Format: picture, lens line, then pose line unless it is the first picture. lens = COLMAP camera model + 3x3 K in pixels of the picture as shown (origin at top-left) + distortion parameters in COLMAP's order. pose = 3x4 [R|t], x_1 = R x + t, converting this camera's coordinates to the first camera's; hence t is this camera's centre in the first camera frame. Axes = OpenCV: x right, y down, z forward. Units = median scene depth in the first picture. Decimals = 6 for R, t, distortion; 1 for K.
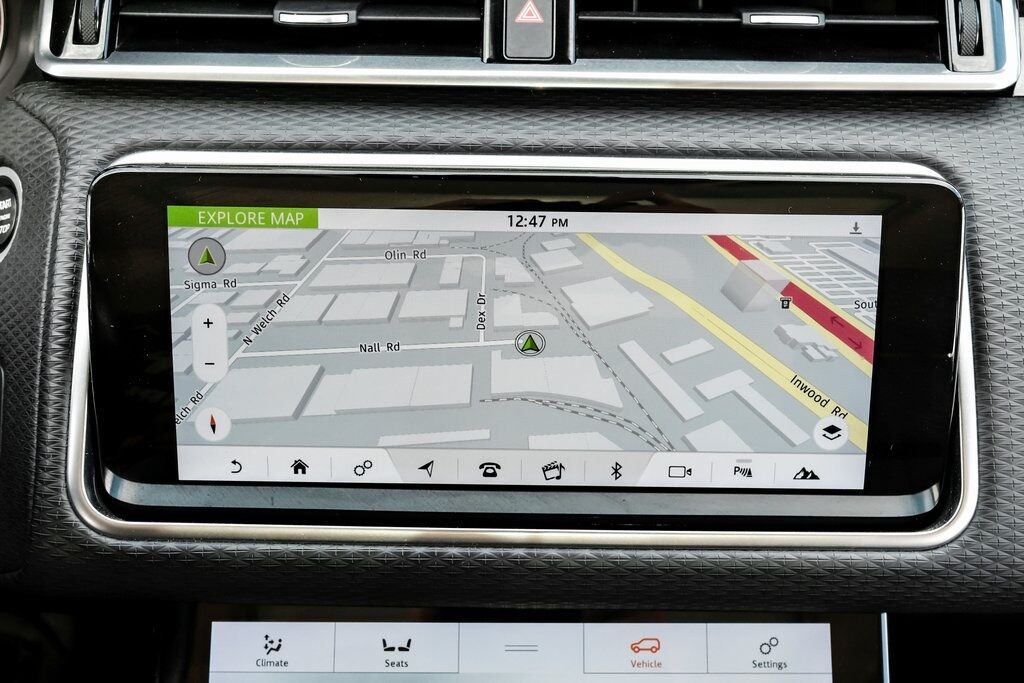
lens RADIAL K [[1183.3, 0, 515.1], [0, 1183.3, 350.8], [0, 0, 1]] dist [0.036859, 0.000000]
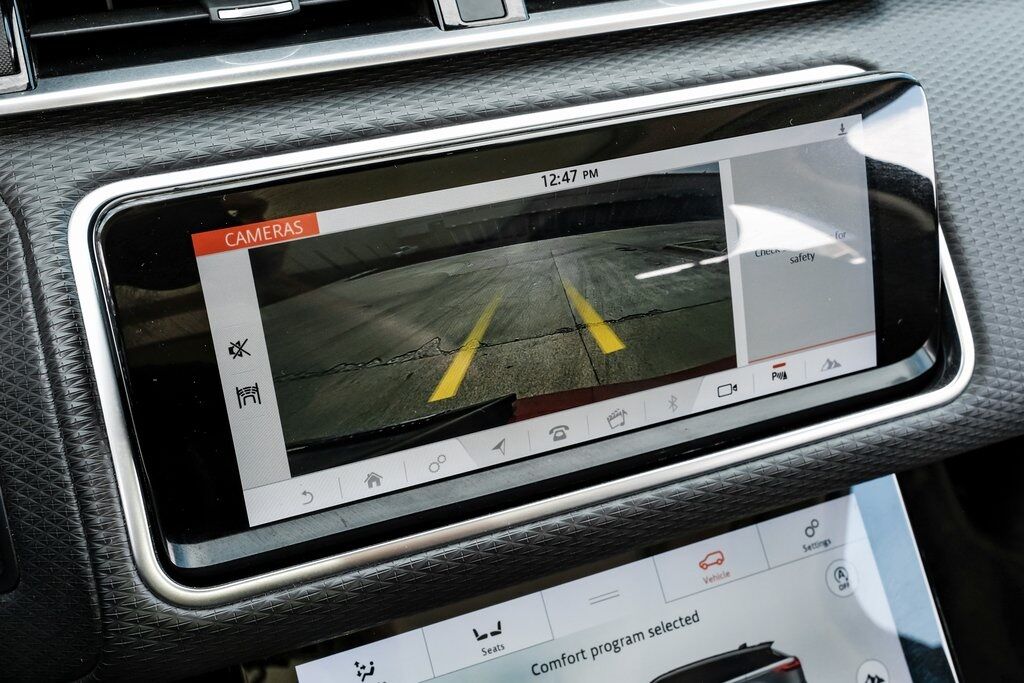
lens RADIAL K [[1079.2, 0, 513.9], [0, 1079.2, 335.4], [0, 0, 1]] dist [0.041236, 0.000000]
pose [[0.933686, -0.222923, 0.280243, -0.292848], [0.216307, 0.974790, 0.054738, -0.037379], [-0.285380, 0.009511, 0.958367, 0.139445]]
